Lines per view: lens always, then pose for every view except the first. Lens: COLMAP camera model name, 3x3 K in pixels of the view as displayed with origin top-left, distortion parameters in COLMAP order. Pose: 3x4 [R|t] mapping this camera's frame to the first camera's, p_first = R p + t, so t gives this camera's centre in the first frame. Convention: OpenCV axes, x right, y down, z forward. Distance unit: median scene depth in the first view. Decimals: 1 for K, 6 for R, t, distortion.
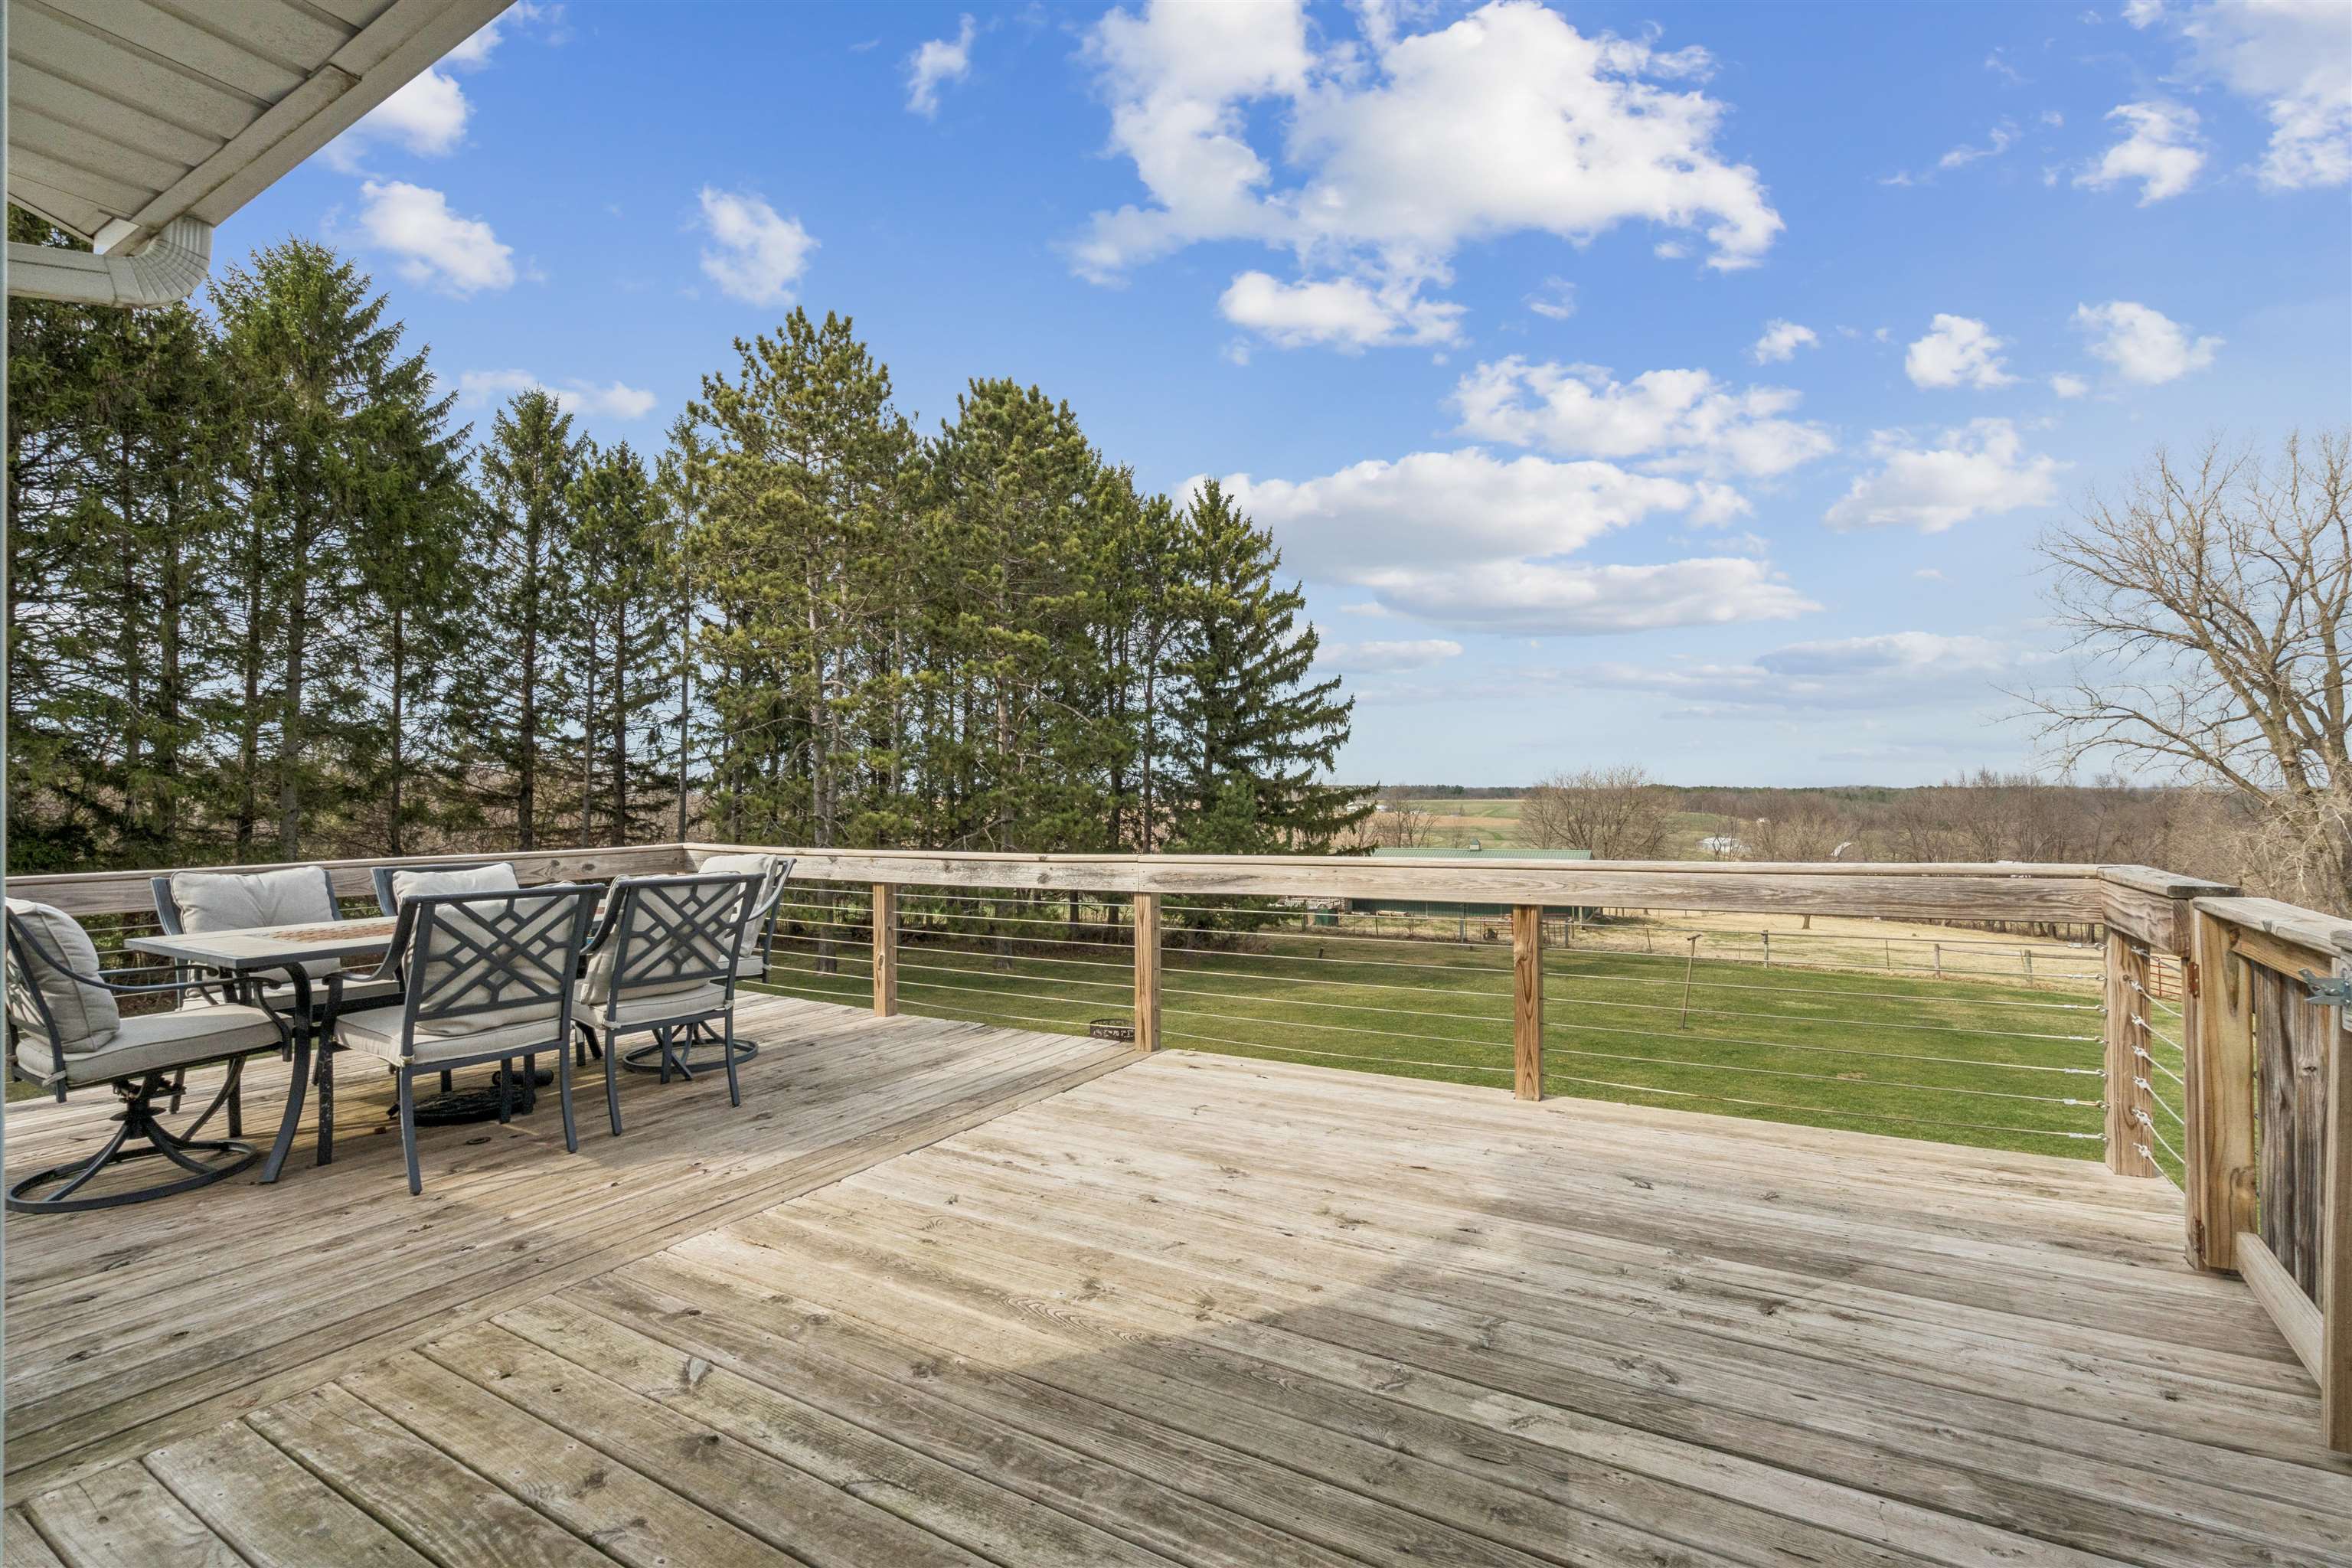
lens RADIAL K [[1084.2, 0, 1180.5], [0, 1084.2, 769.9], [0, 0, 1]] dist [-0.001571, 0.000255]
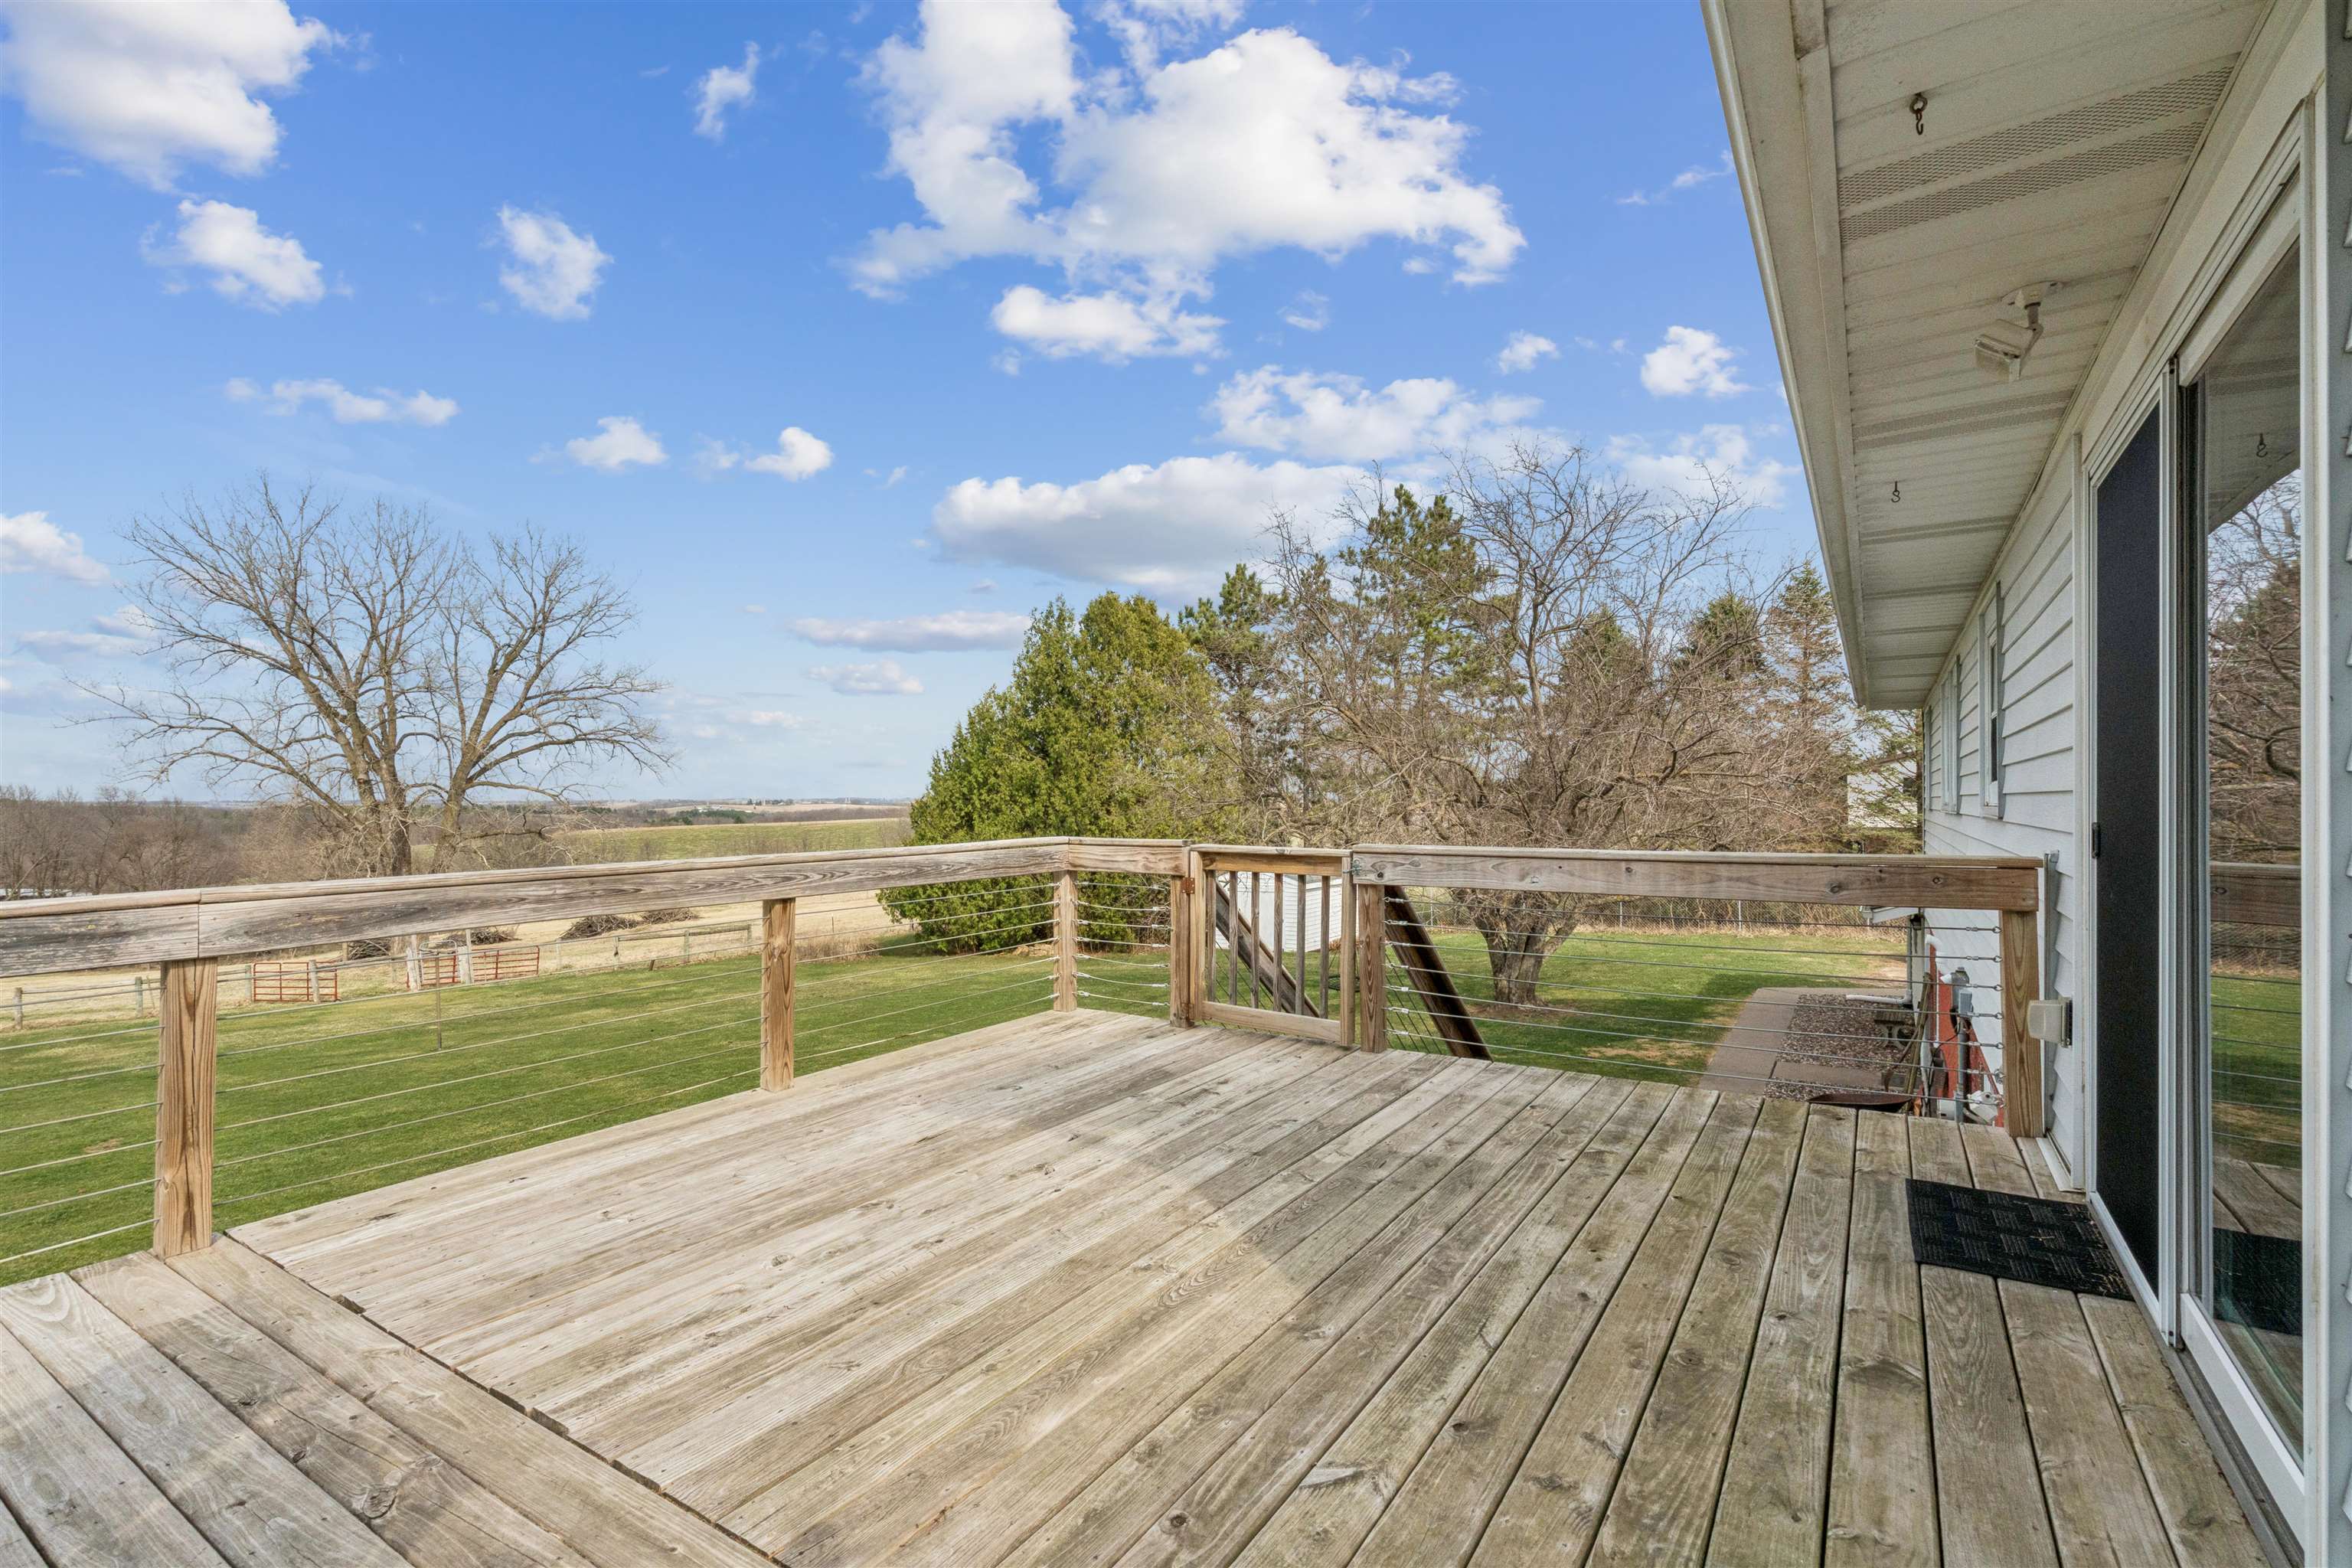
lens RADIAL K [[1076.0, 0, 1184.0], [0, 1076.0, 790.1], [0, 0, 1]] dist [0.002772, 0.000488]
pose [[0.017833, 0.022071, 0.999597, -1.101916], [-0.026372, 0.999419, -0.021597, 0.052128], [-0.999493, -0.025976, 0.018405, 0.961589]]
